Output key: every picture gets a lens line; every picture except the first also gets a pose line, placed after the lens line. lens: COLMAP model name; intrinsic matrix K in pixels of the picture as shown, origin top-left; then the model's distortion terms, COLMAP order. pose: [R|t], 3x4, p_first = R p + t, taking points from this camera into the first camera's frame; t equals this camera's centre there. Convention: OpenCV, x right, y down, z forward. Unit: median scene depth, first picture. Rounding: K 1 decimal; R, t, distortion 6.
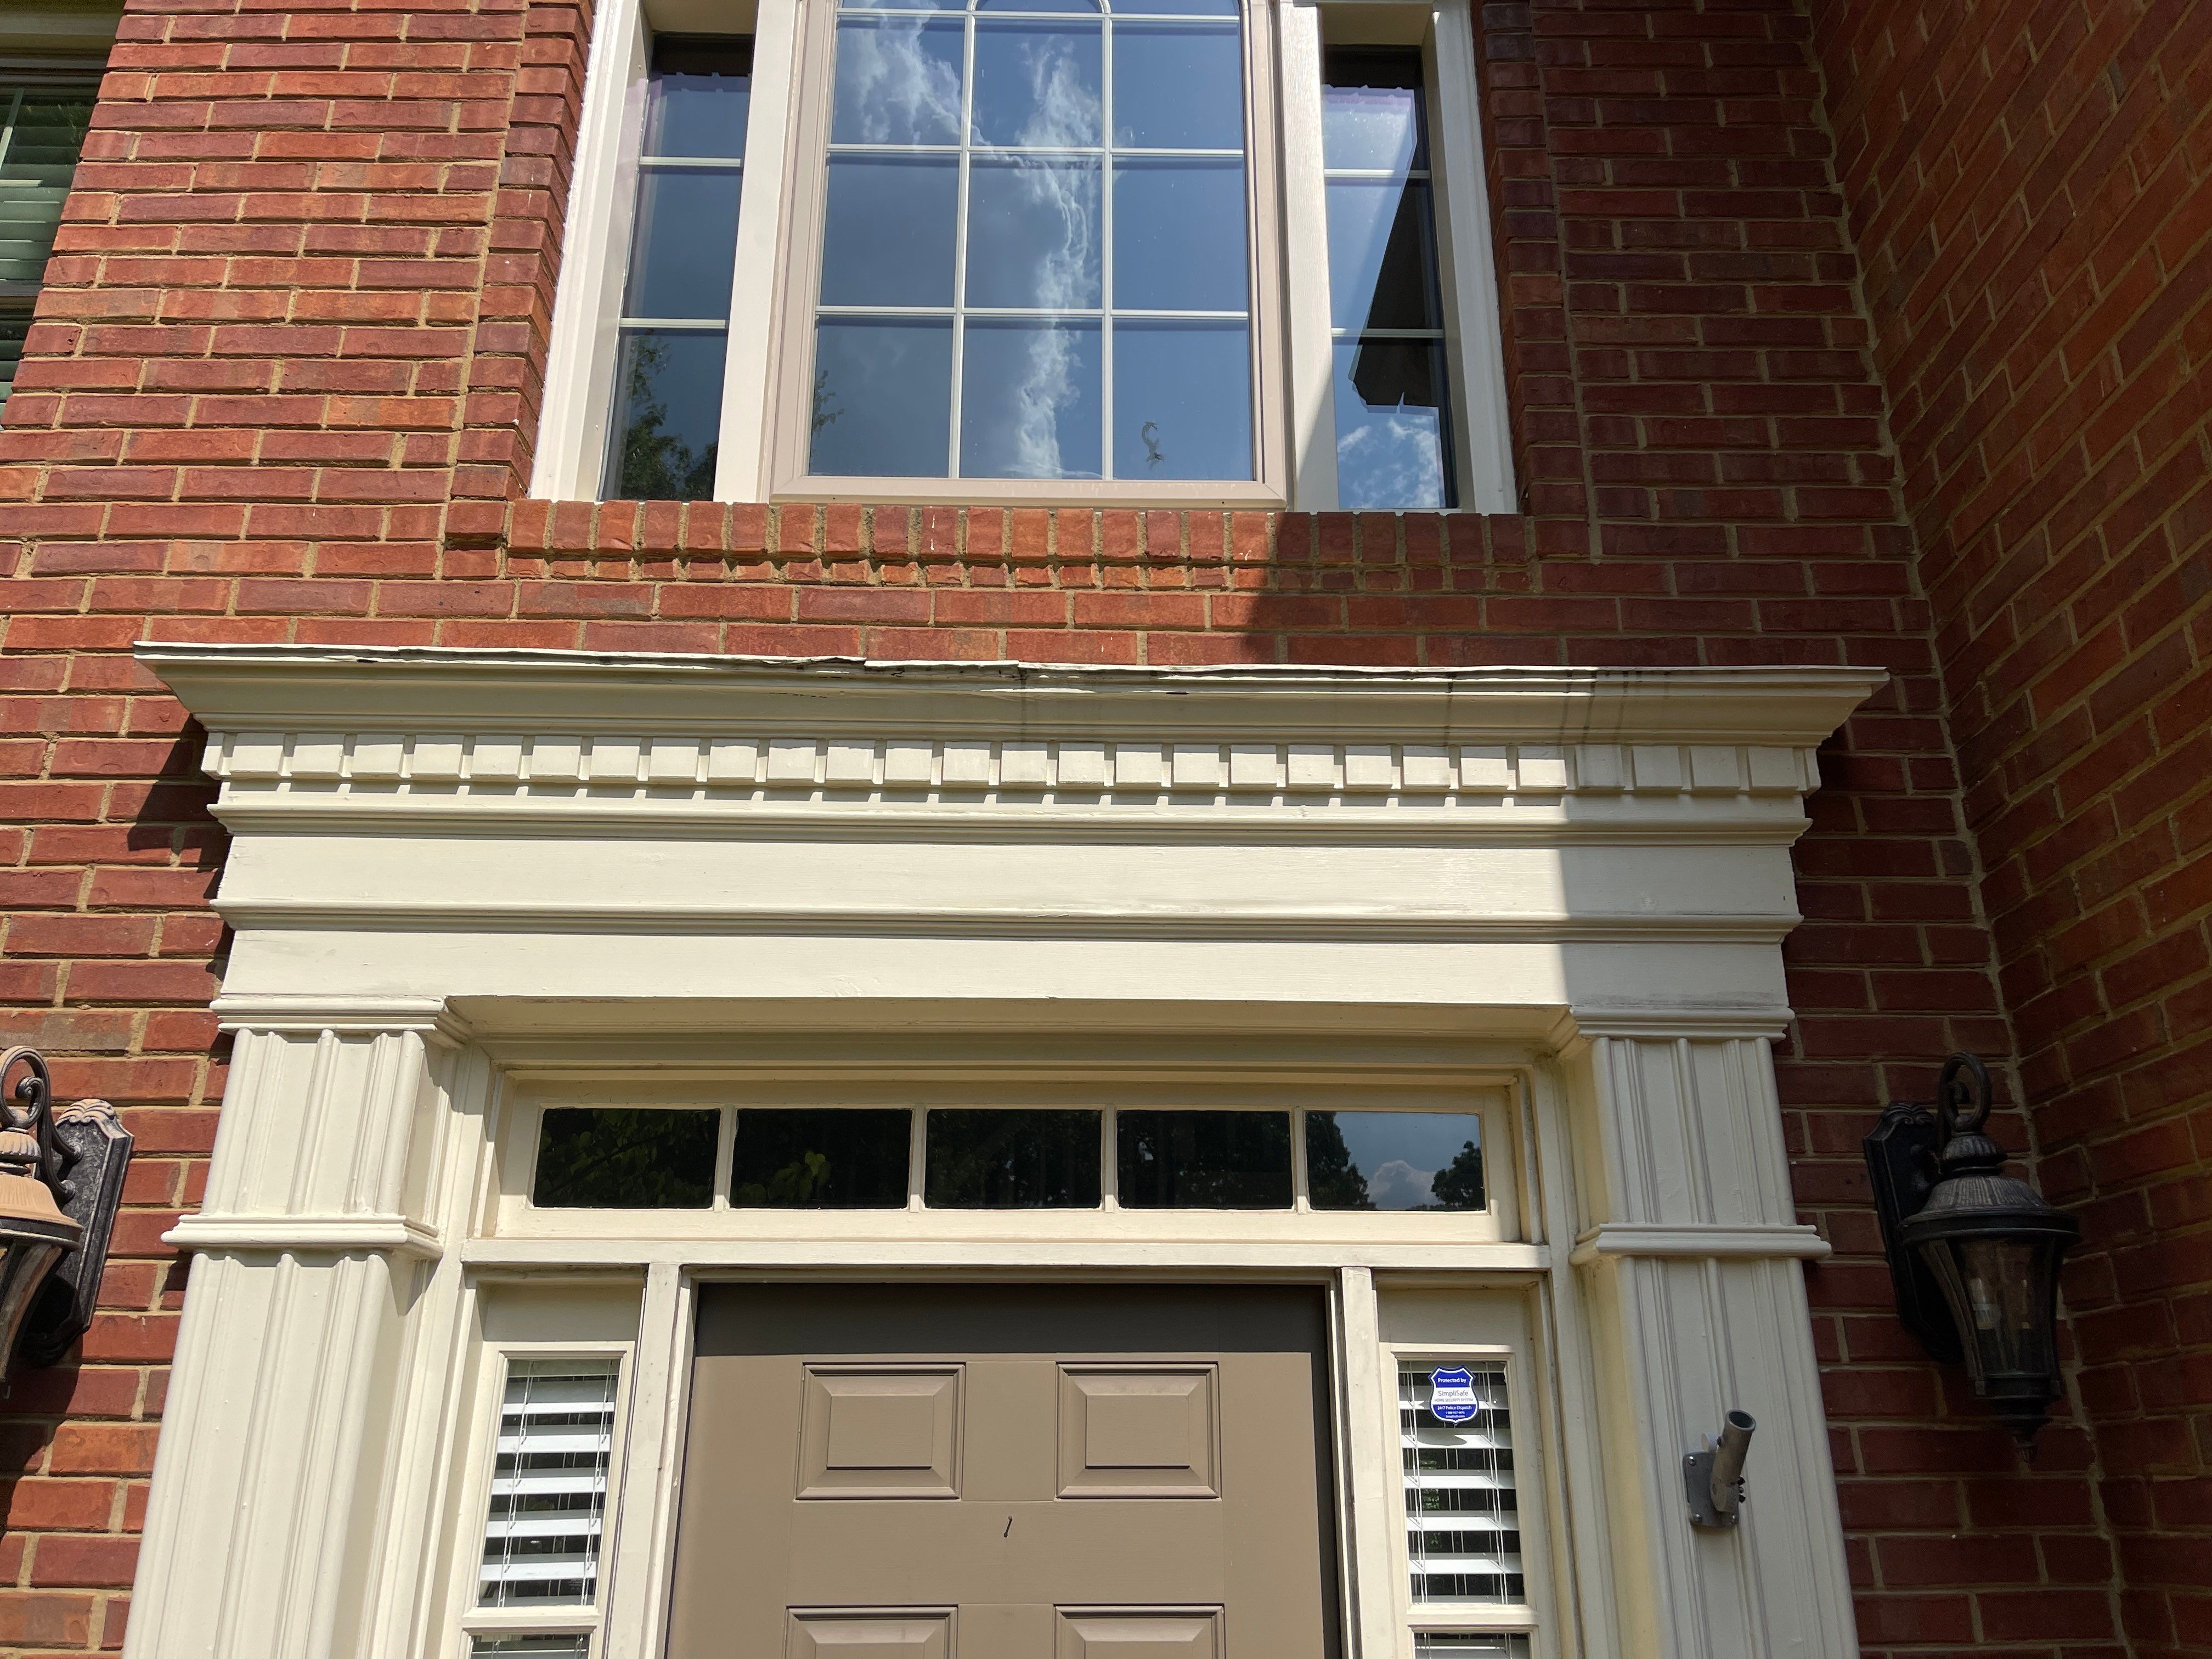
lens RADIAL K [[1681.0, 0, 1106.0], [0, 1681.0, 829.5], [0, 0, 1]] dist [0.062471, -0.080192]
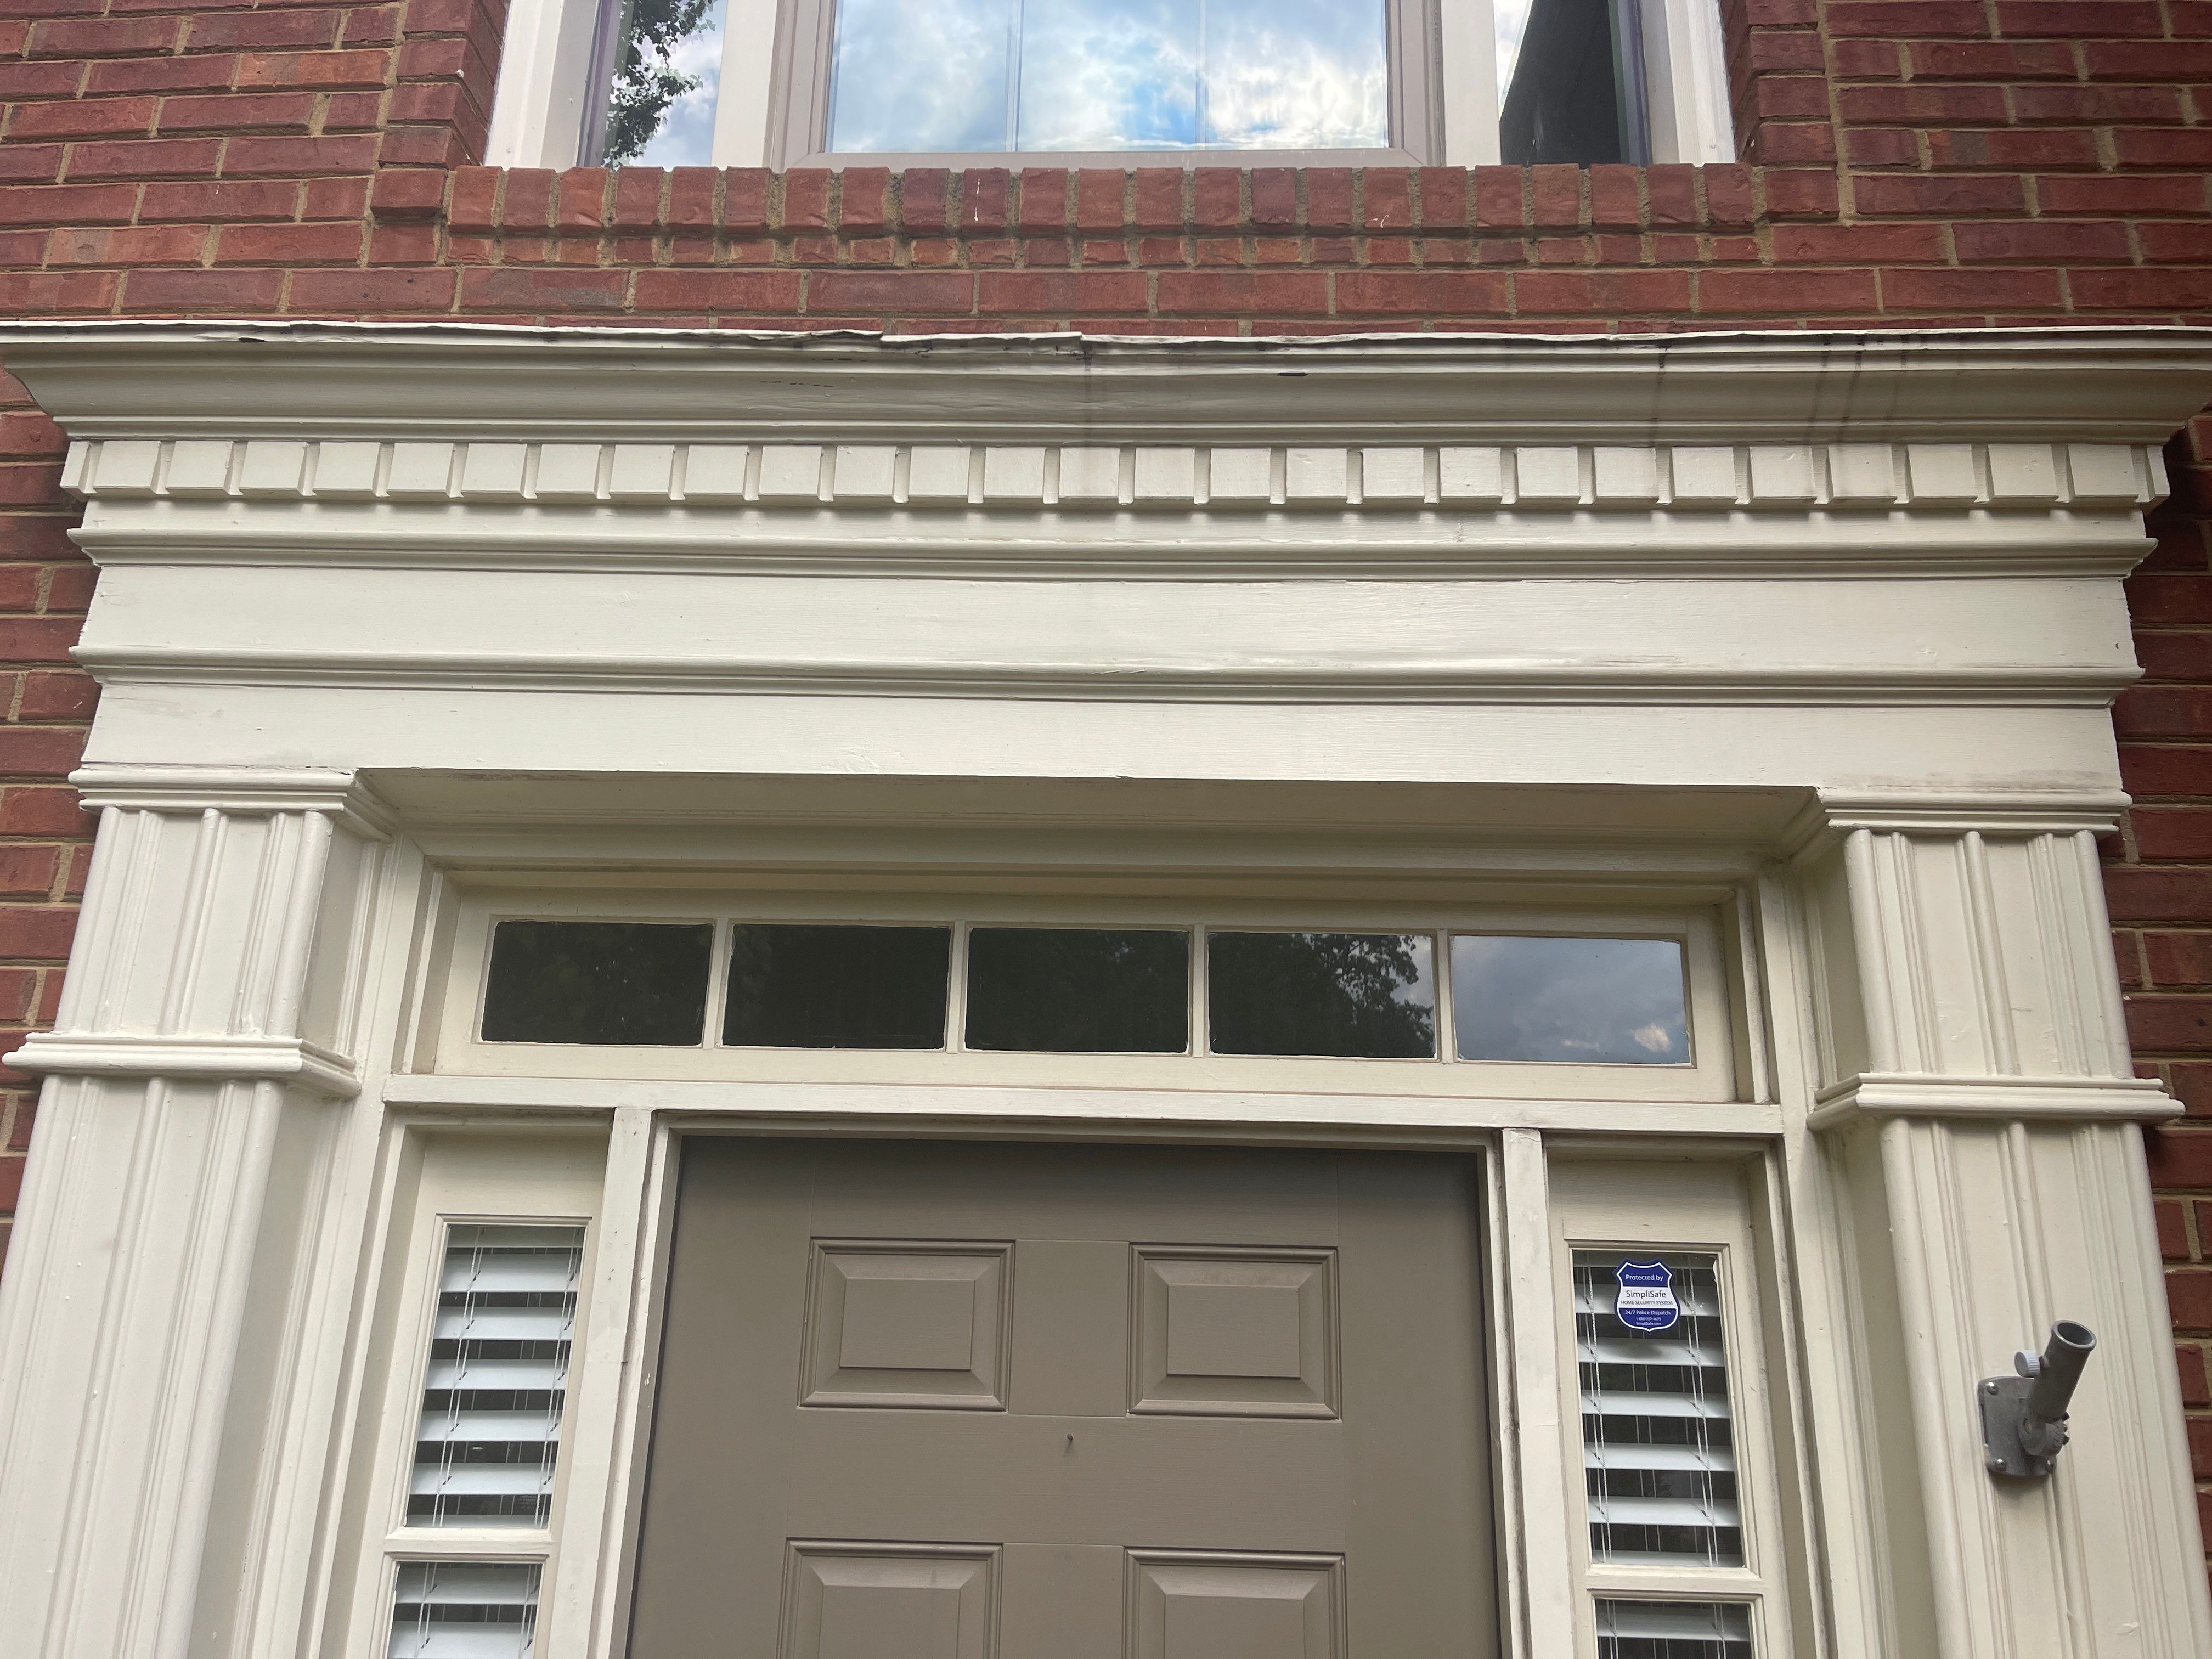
lens RADIAL K [[1655.6, 0, 1094.4], [0, 1655.6, 840.4], [0, 0, 1]] dist [0.078796, -0.106473]
pose [[0.997704, 0.004631, -0.067572, 0.005555], [-0.001368, 0.998834, 0.048247, 0.090472], [0.067717, -0.048044, 0.996547, 0.235587]]
